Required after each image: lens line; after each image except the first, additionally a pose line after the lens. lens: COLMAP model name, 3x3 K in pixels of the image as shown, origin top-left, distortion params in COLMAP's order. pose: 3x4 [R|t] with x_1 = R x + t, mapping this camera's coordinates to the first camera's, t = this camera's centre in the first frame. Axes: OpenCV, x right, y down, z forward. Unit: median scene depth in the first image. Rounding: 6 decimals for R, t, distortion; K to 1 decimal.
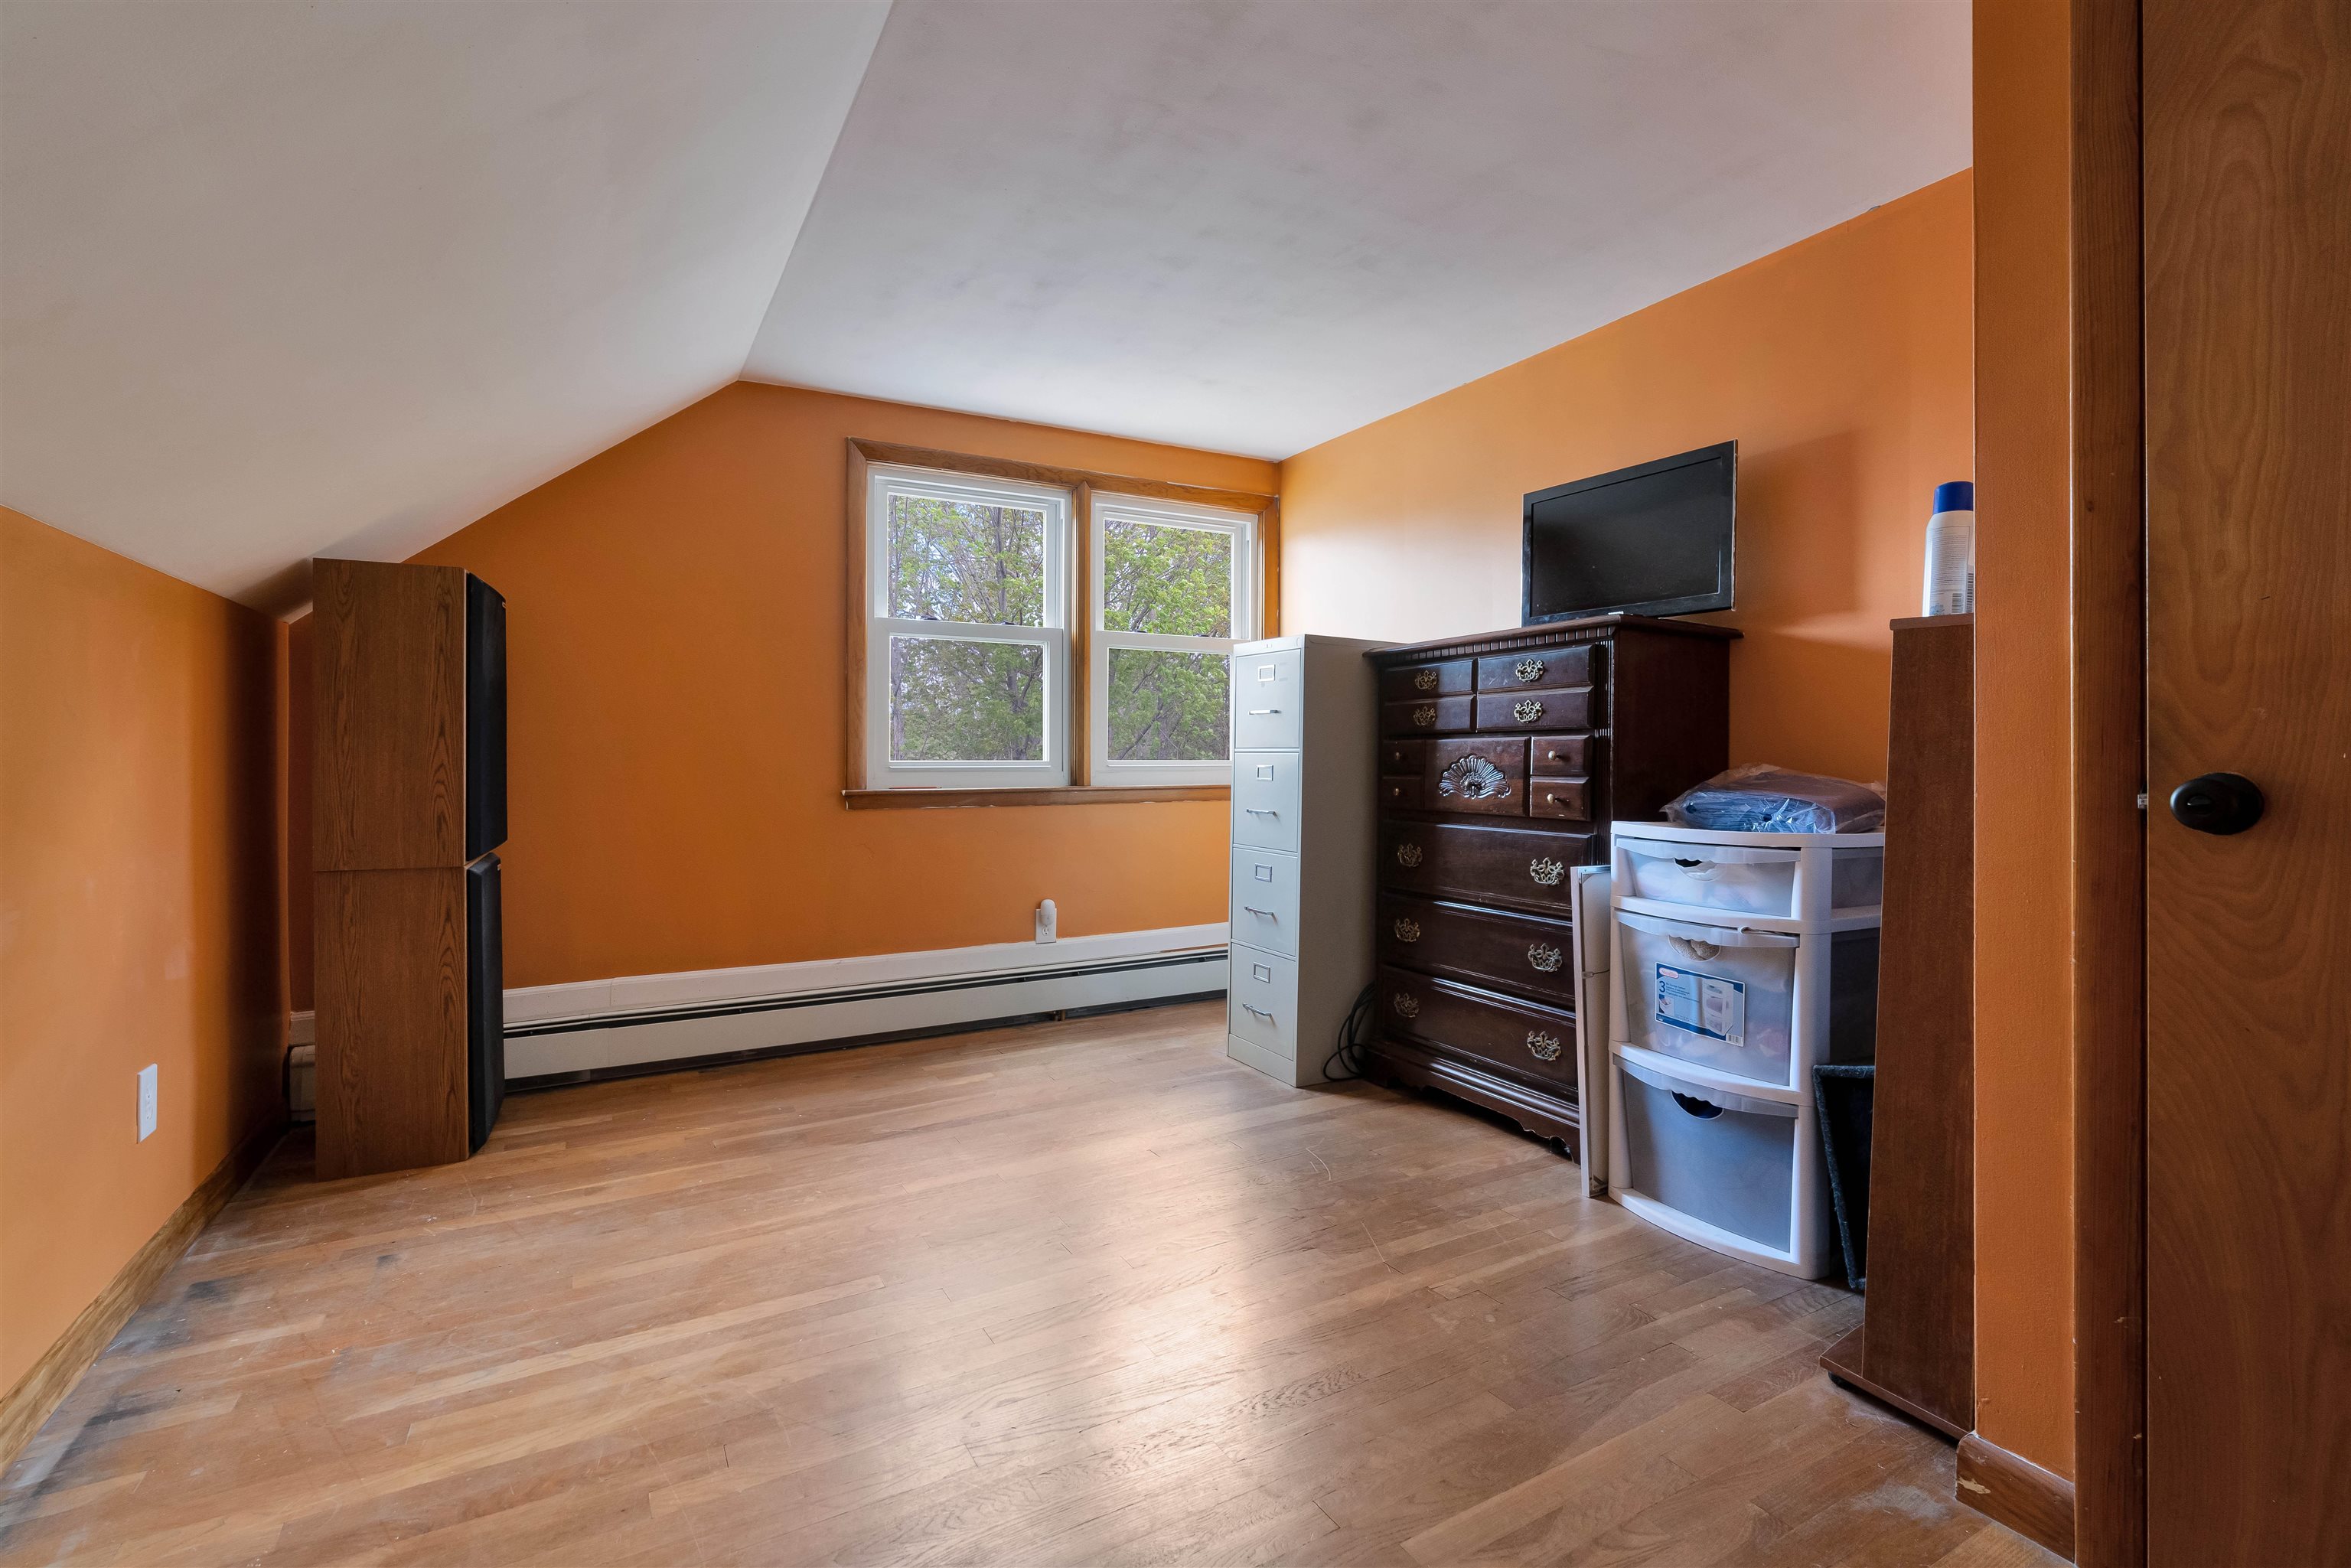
lens RADIAL K [[1056.5, 0, 1182.1], [0, 1056.5, 777.1], [0, 0, 1]] dist [-0.006856, 0.000317]
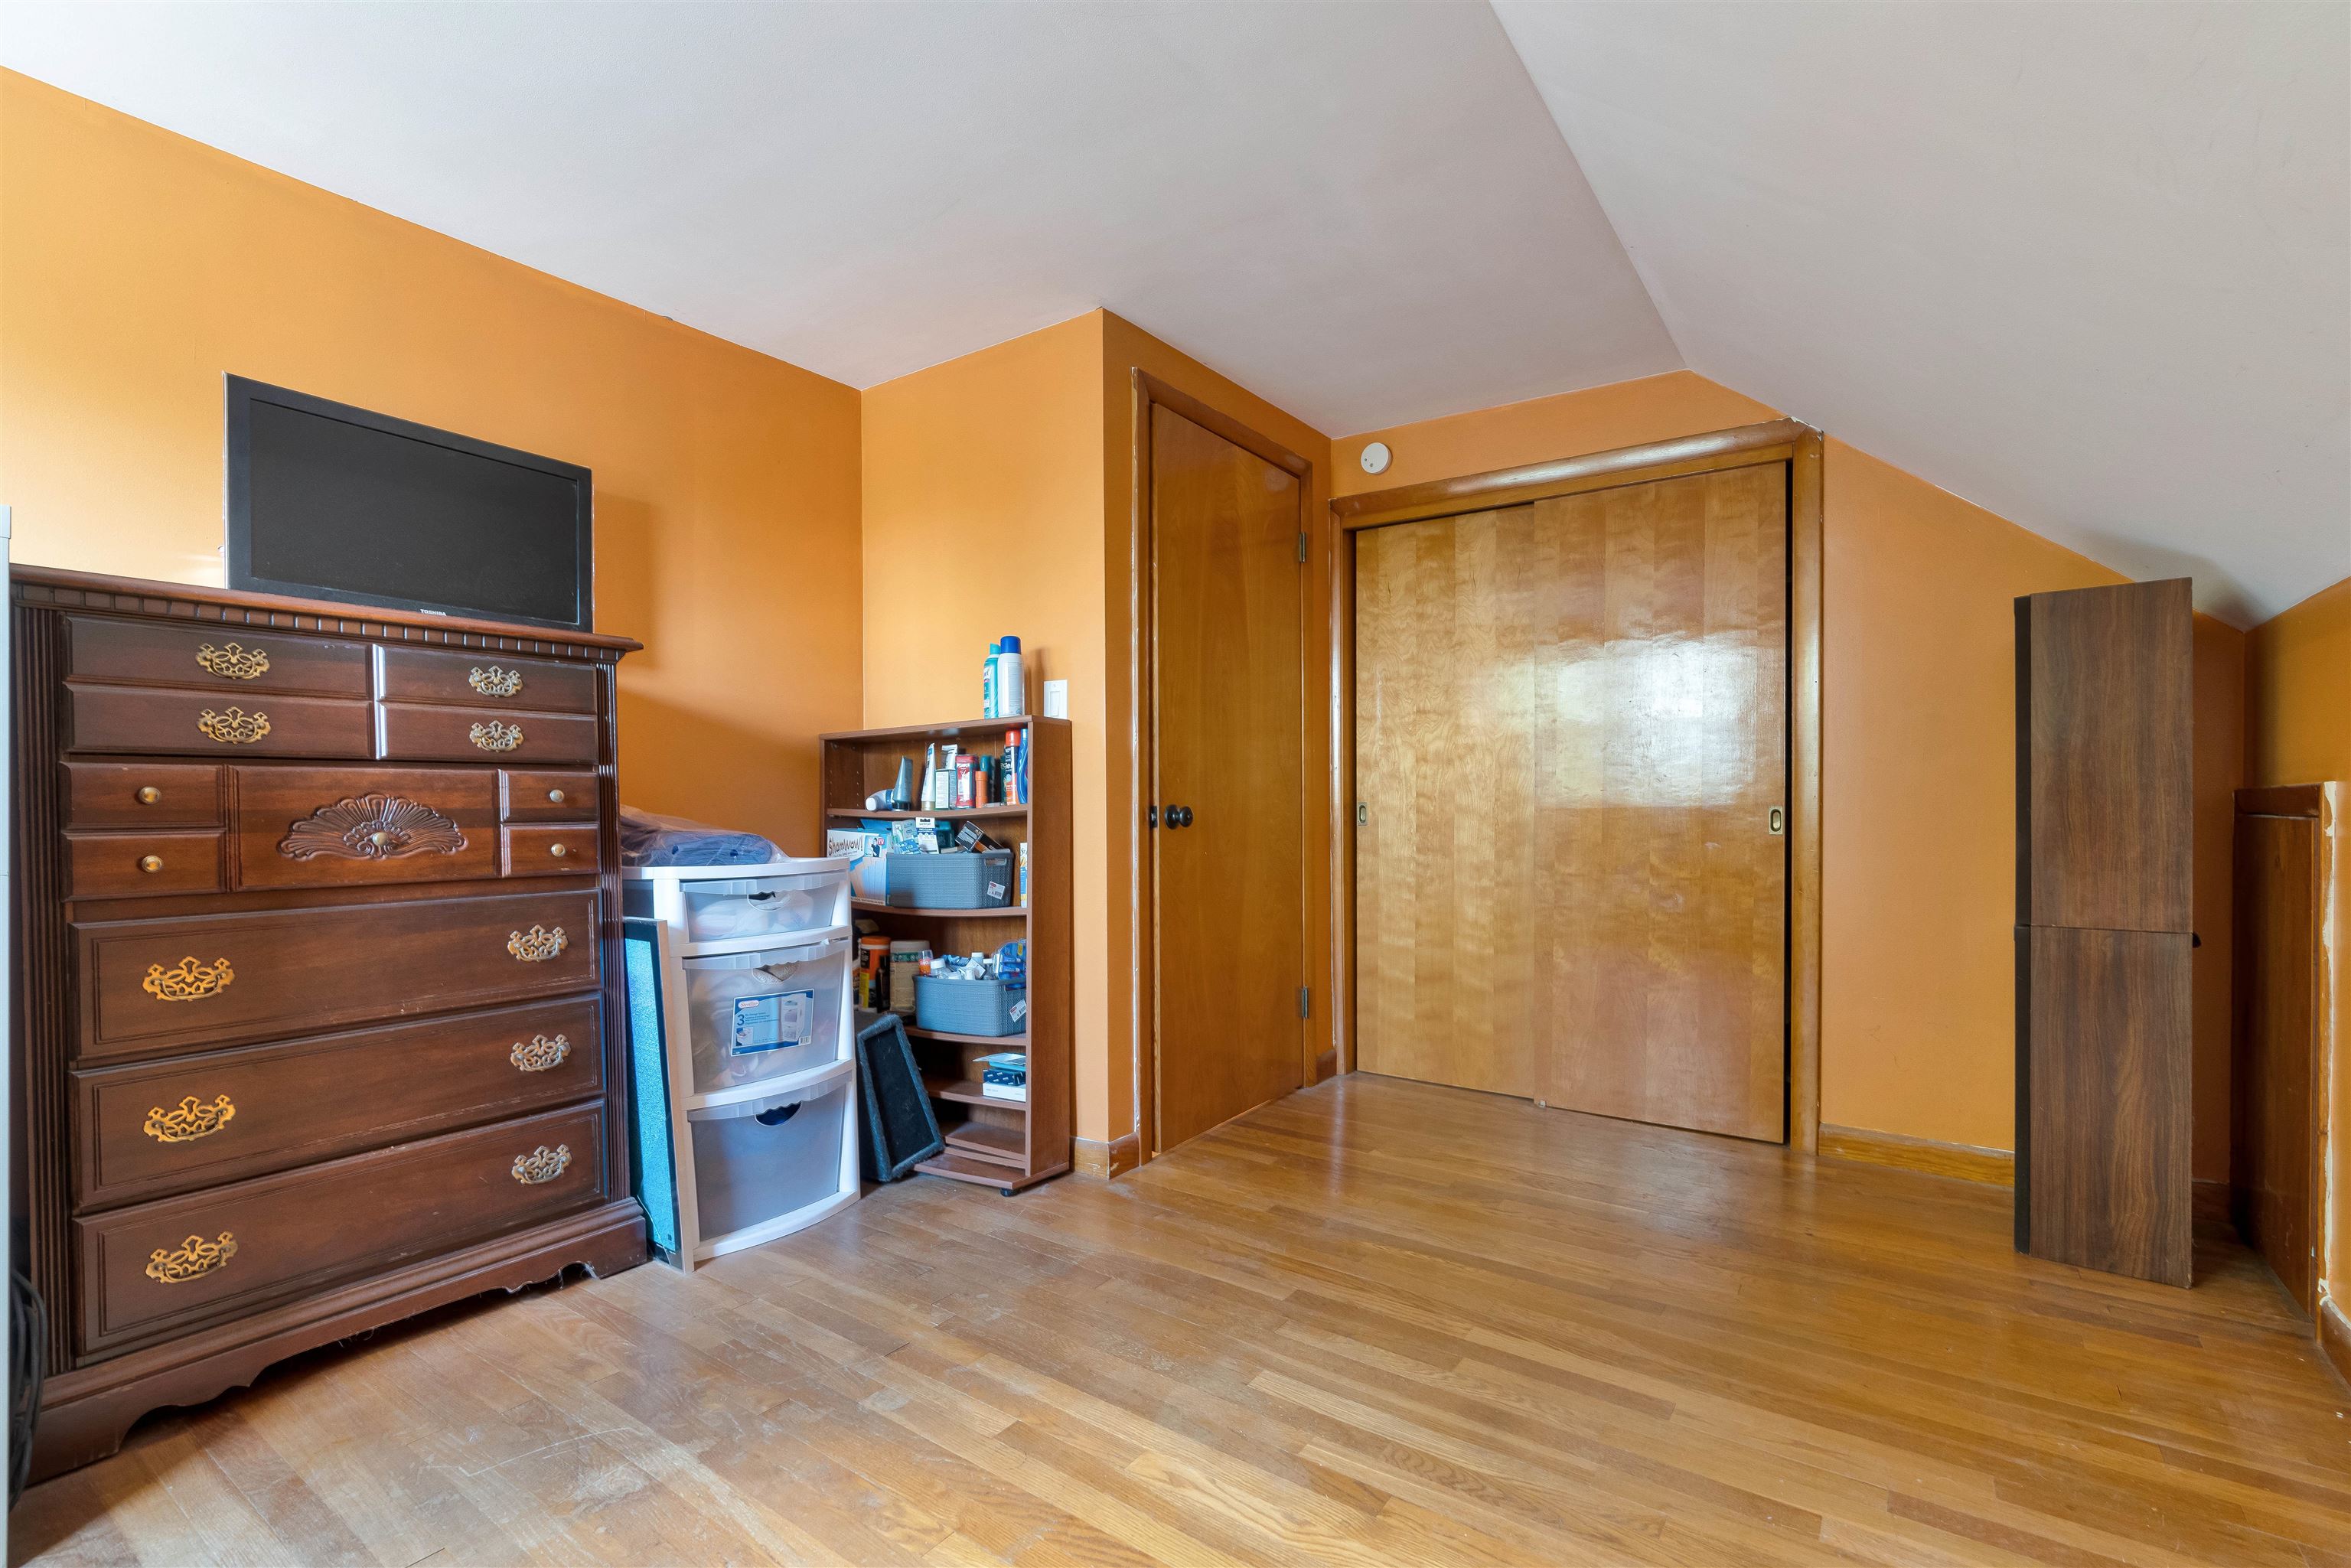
lens RADIAL K [[1064.4, 0, 1180.3], [0, 1064.4, 815.5], [0, 0, 1]] dist [-0.000487, 0.000200]
pose [[-0.422274, -0.020074, 0.906246, -0.670371], [0.011905, 0.999546, 0.027688, -0.025641], [-0.906390, 0.022480, -0.421843, 1.047140]]
